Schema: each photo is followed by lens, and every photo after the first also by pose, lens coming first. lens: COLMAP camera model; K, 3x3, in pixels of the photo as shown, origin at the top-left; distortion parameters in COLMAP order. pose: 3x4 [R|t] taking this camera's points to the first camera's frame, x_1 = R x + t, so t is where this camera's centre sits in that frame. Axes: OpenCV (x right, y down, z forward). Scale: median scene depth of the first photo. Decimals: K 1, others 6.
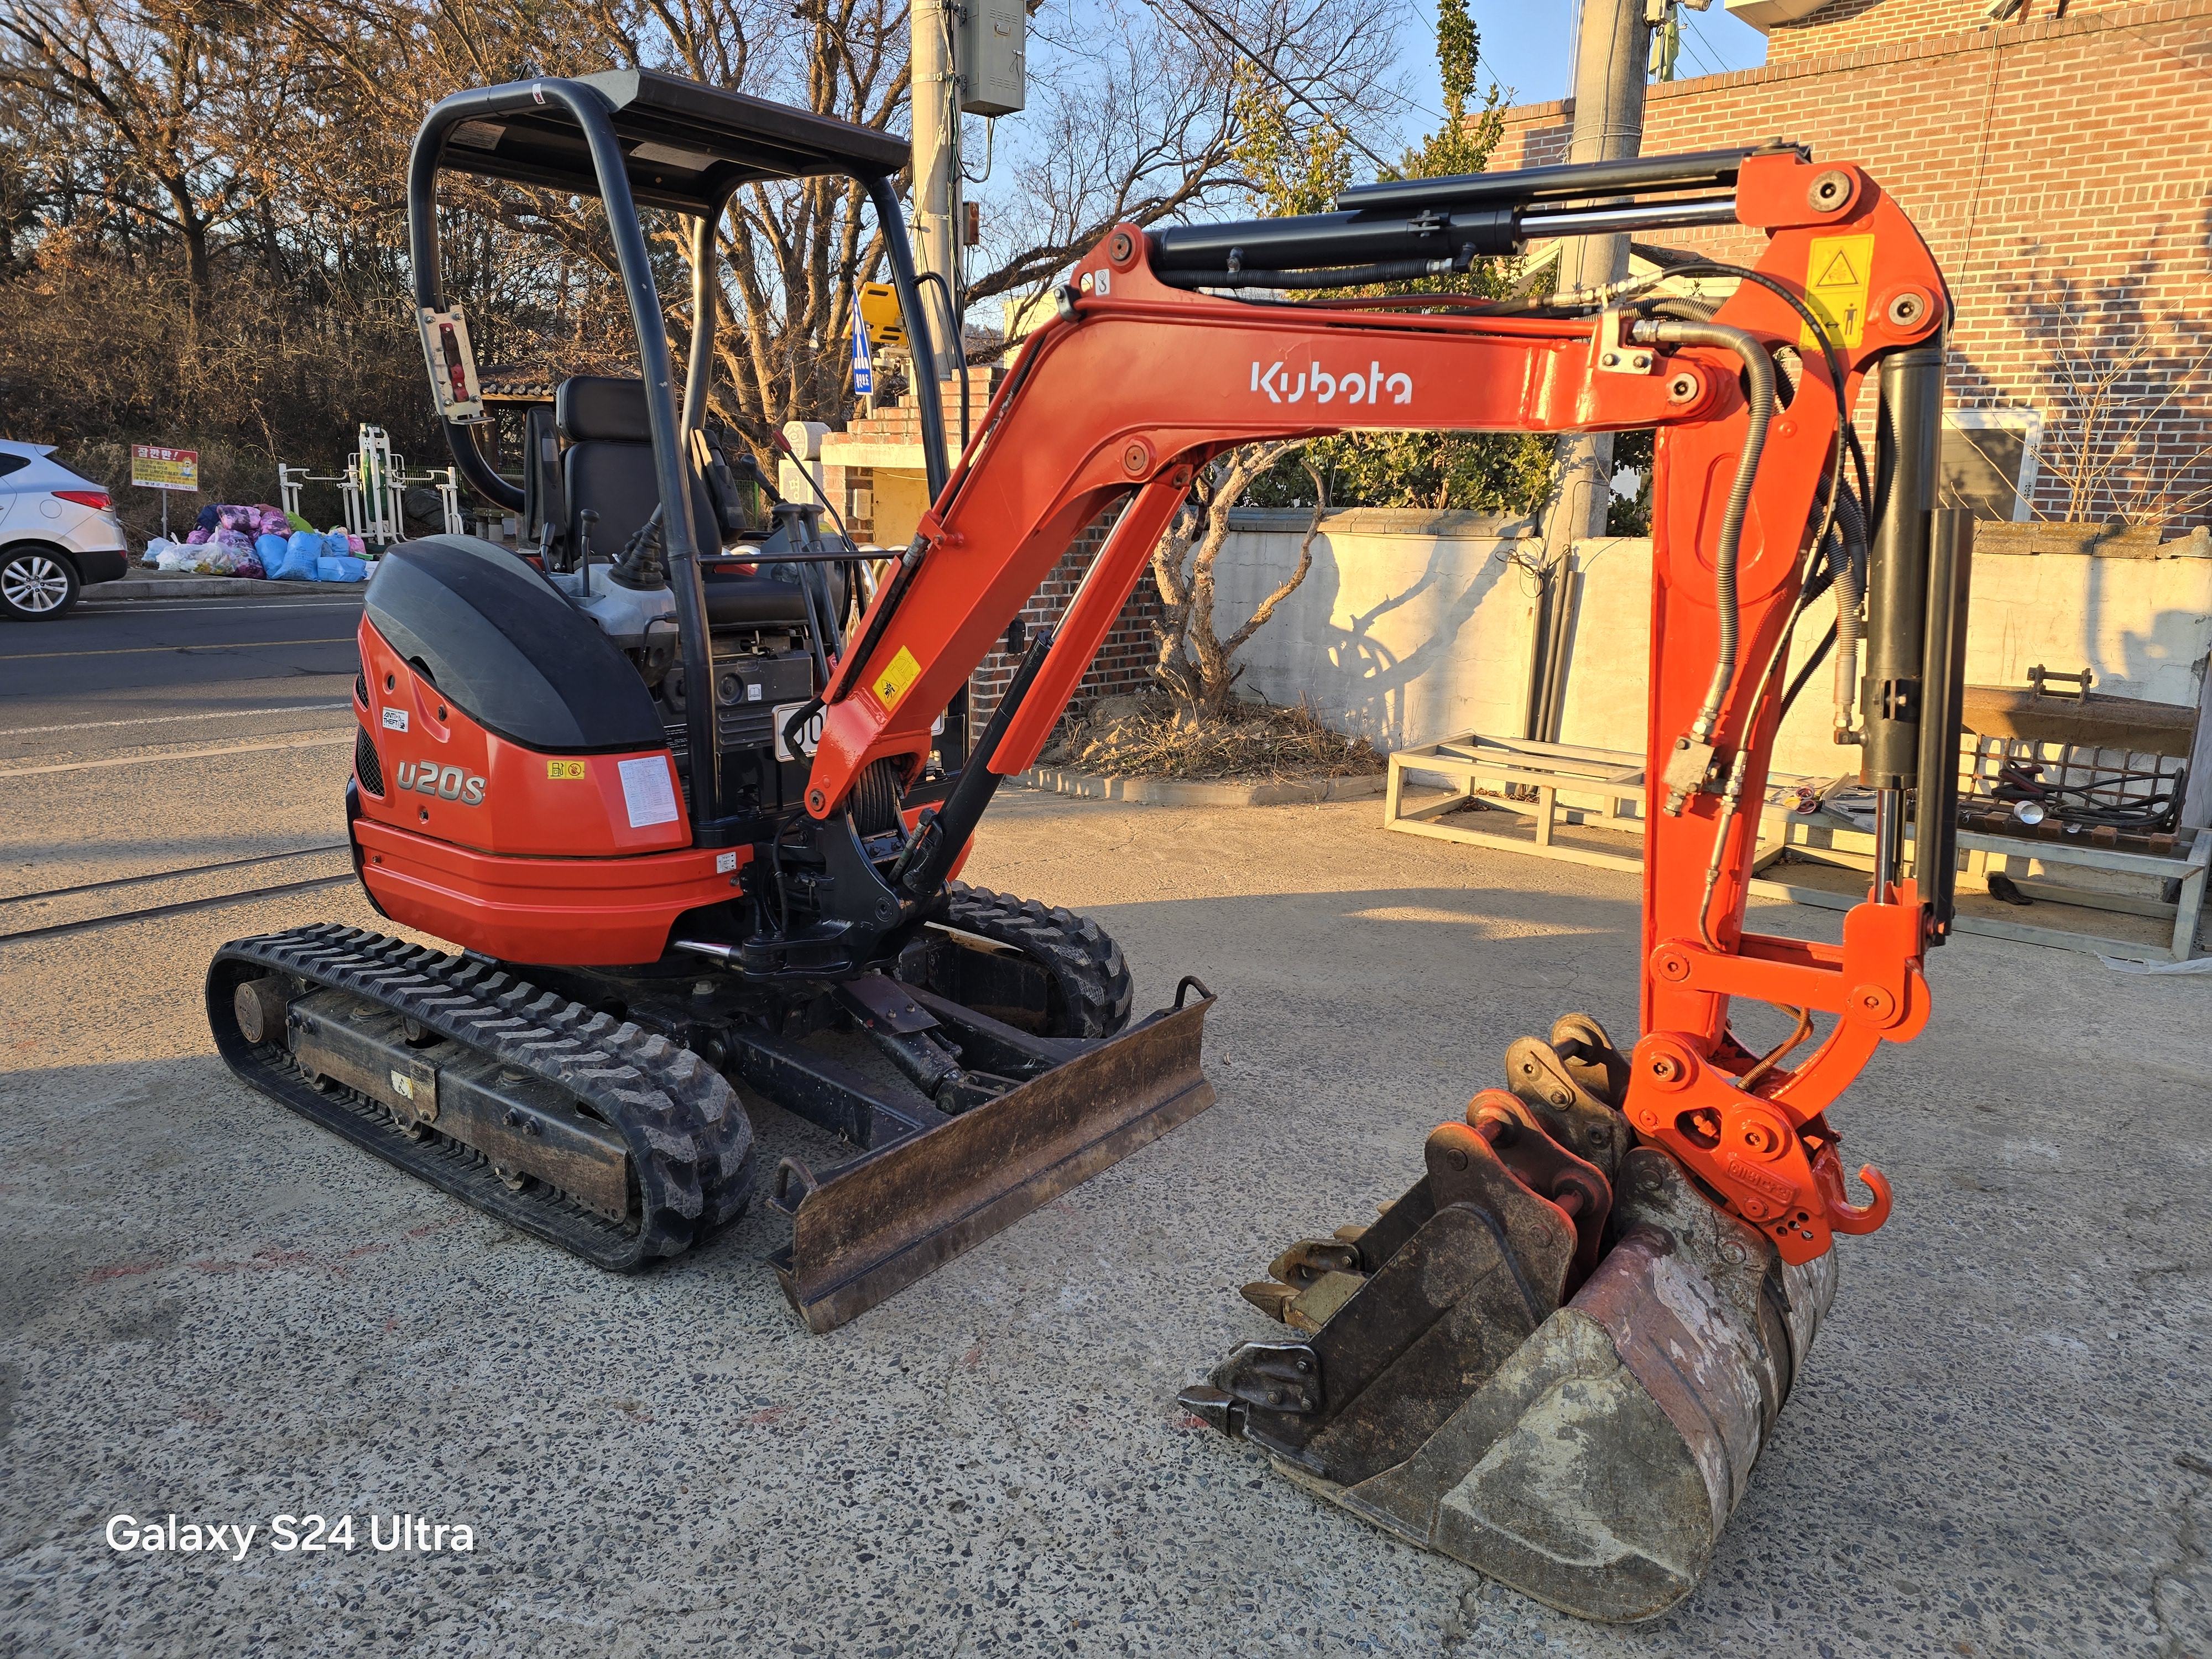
lens RADIAL K [[1468.4, 0, 1020.7], [0, 1468.4, 803.4], [0, 0, 1]] dist [0.047713, -0.032855]
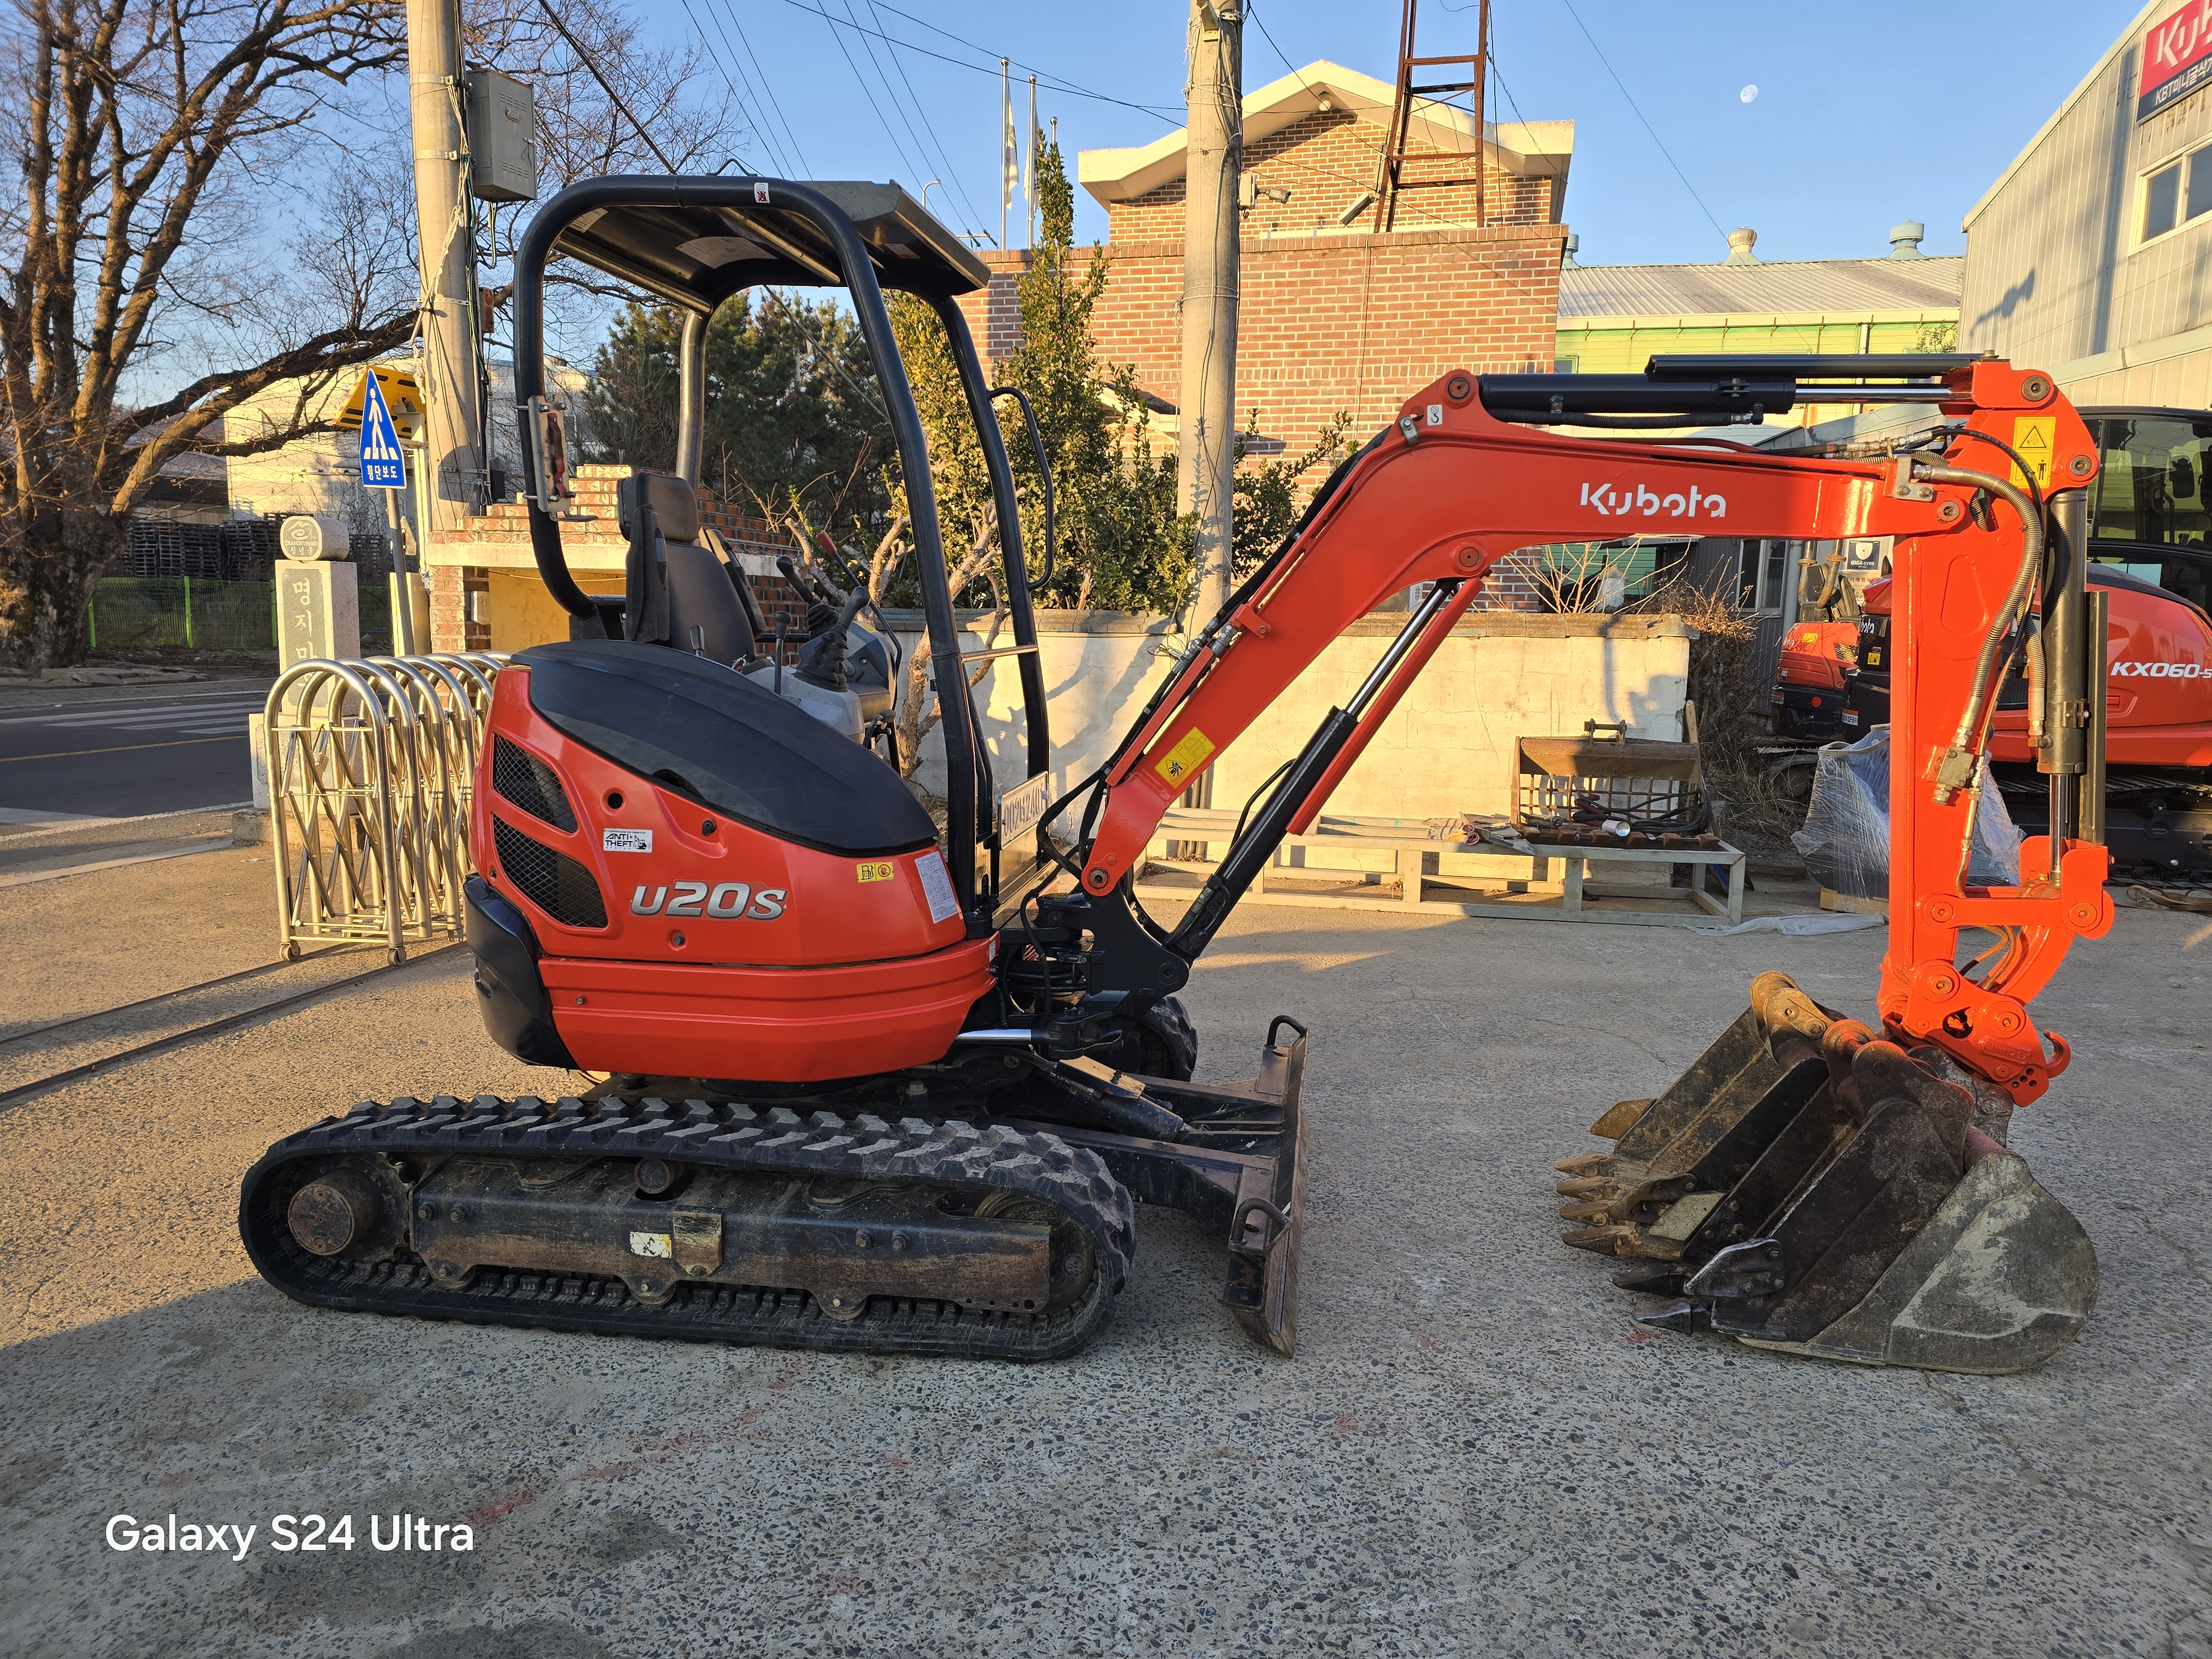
lens RADIAL K [[1464.3, 0, 1105.4], [0, 1464.3, 822.8], [0, 0, 1]] dist [0.083589, -0.083072]
pose [[0.883864, -0.078080, 0.461181, -0.321614], [0.103892, 0.994111, -0.030804, -0.004778], [-0.456060, 0.075140, 0.886771, 0.031753]]
